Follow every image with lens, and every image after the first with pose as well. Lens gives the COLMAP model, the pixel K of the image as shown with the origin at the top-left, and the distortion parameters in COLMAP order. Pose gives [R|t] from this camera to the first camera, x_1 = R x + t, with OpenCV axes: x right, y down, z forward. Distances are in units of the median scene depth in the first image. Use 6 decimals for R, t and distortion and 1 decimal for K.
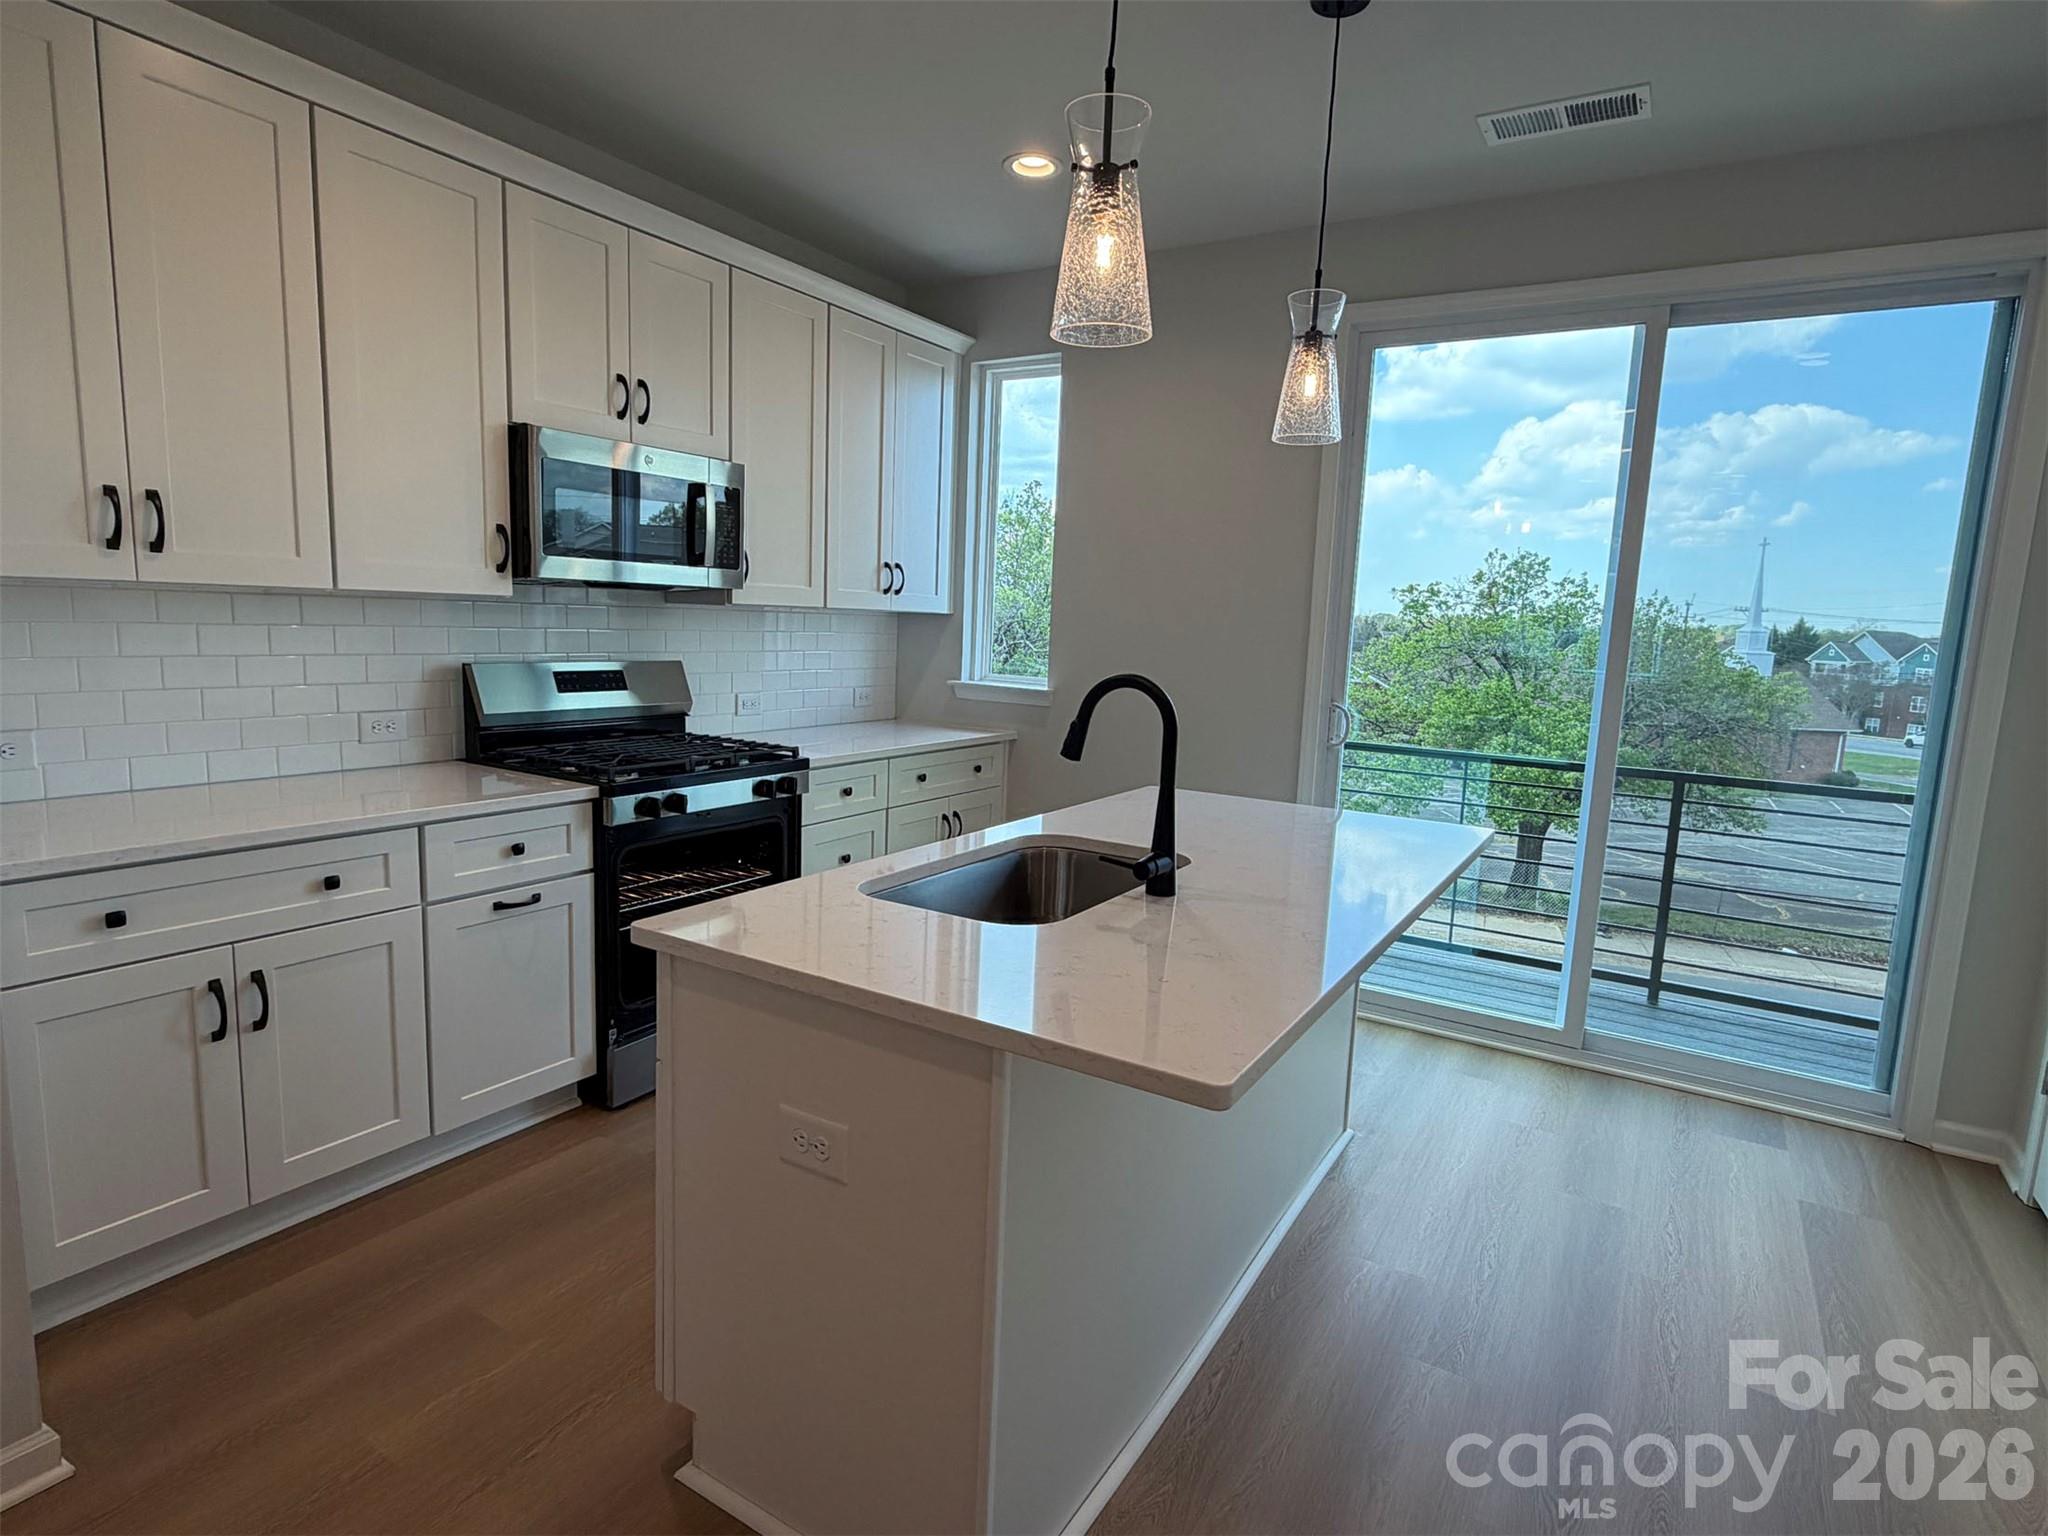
lens RADIAL K [[1078.1, 0, 1024.0], [0, 1078.1, 768.0], [0, 0, 1]] dist [0.000966, 0.012362]
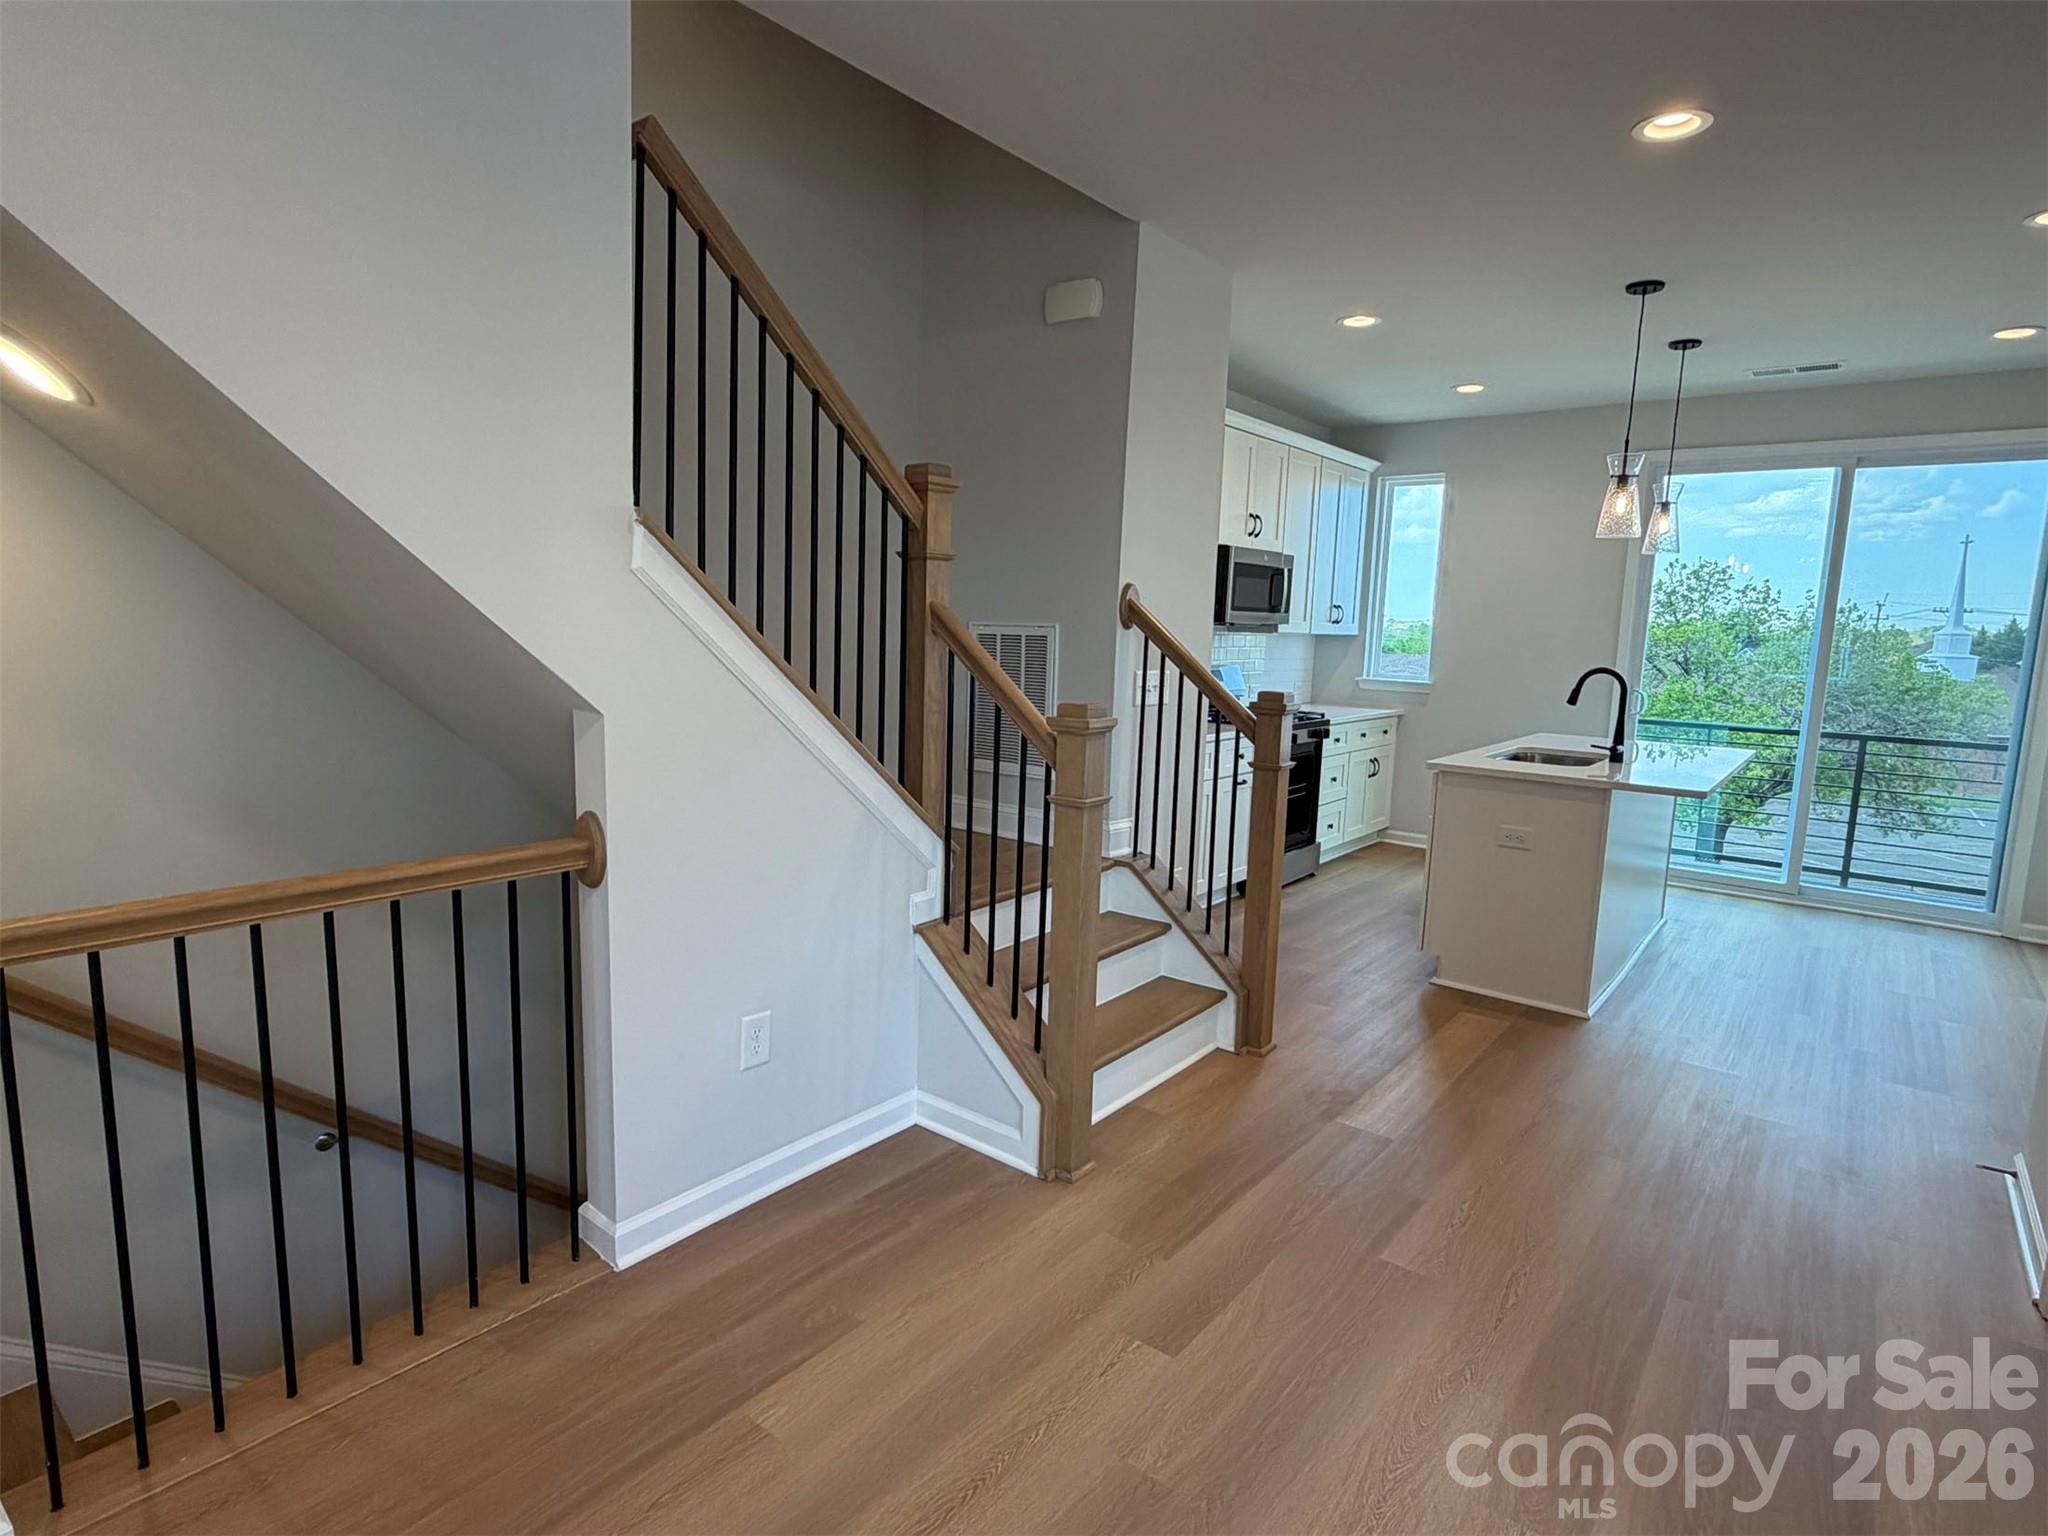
lens RADIAL K [[1078.1, 0, 1024.0], [0, 1078.1, 768.0], [0, 0, 1]] dist [0.000966, 0.012362]
pose [[0.993170, 0.006629, -0.116486, -0.080513], [-0.007520, 0.999946, -0.007212, 0.014419], [0.116432, 0.008039, 0.993166, -0.135091]]
